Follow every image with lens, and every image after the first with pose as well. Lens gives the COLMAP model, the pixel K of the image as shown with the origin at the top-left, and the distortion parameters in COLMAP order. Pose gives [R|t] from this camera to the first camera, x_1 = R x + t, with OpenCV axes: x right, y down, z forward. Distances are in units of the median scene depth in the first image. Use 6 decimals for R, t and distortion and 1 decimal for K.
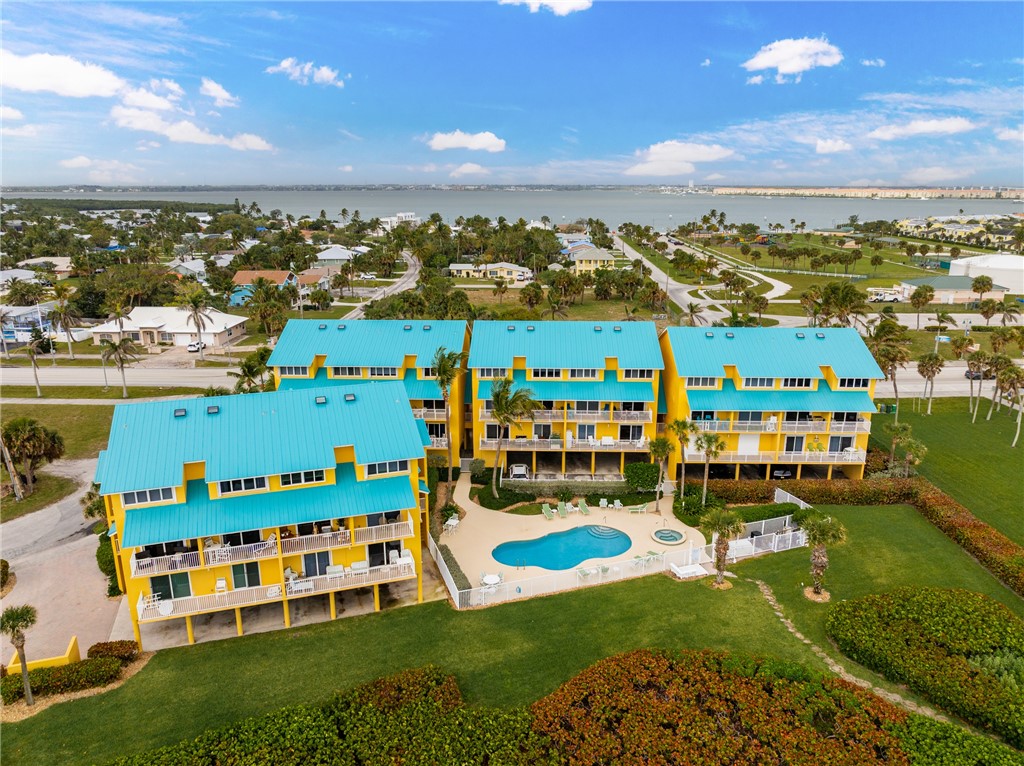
lens RADIAL K [[714.0, 0, 515.4], [0, 714.0, 381.5], [0, 0, 1]] dist [-0.040214, 0.026919]
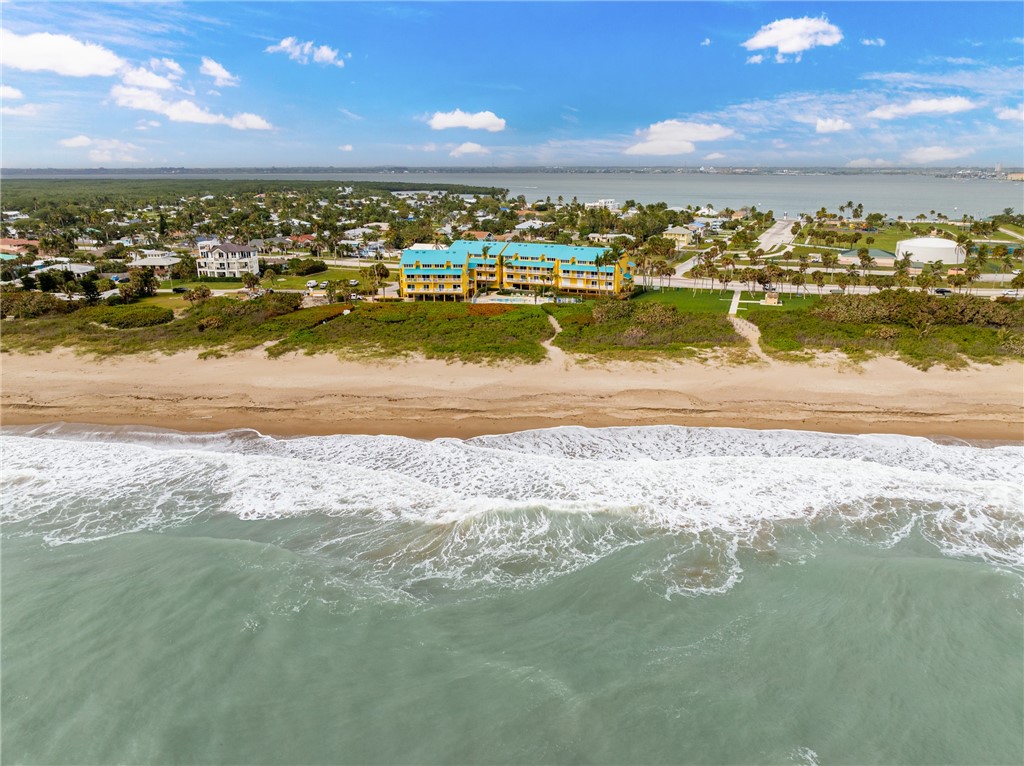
lens RADIAL K [[714.0, 0, 515.4], [0, 714.0, 381.5], [0, 0, 1]] dist [-0.040214, 0.026919]
pose [[0.931914, 0.103264, -0.347668, 1.176466], [-0.094577, 0.994635, 0.041915, 0.408282], [0.350131, -0.006180, 0.936680, -2.015719]]
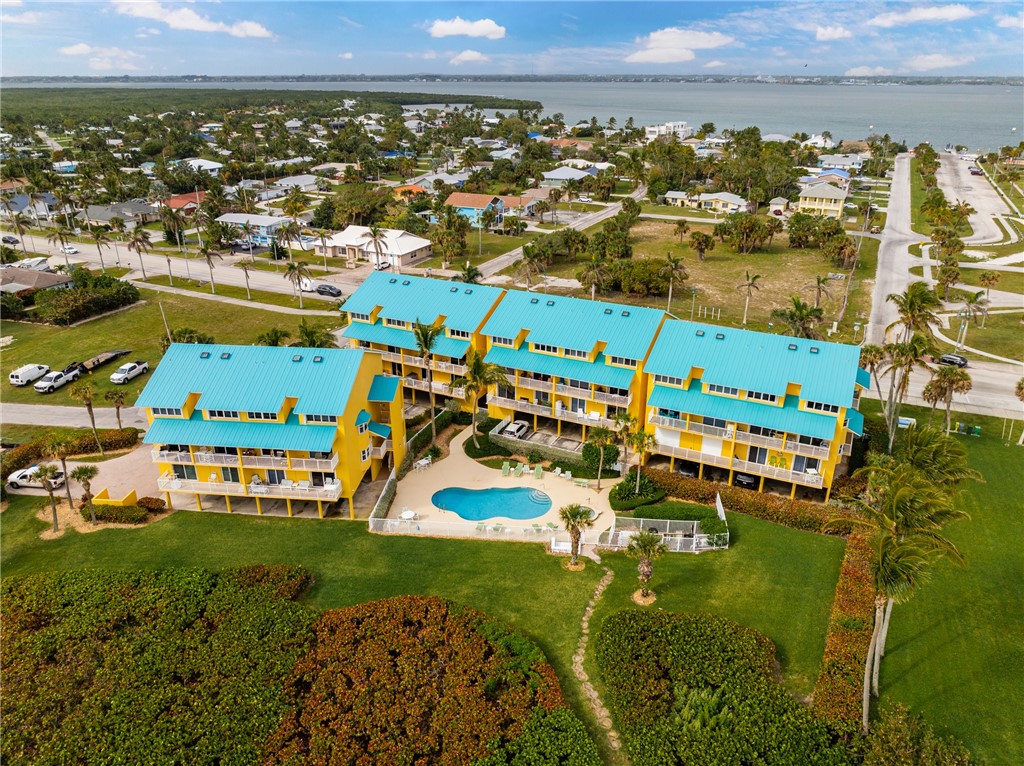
lens RADIAL K [[714.0, 0, 515.4], [0, 714.0, 381.5], [0, 0, 1]] dist [-0.040214, 0.026919]
pose [[0.911517, 0.162430, -0.377827, 0.432580], [-0.108136, 0.981034, 0.160871, -0.135293], [0.396791, -0.105780, 0.911794, -0.046760]]
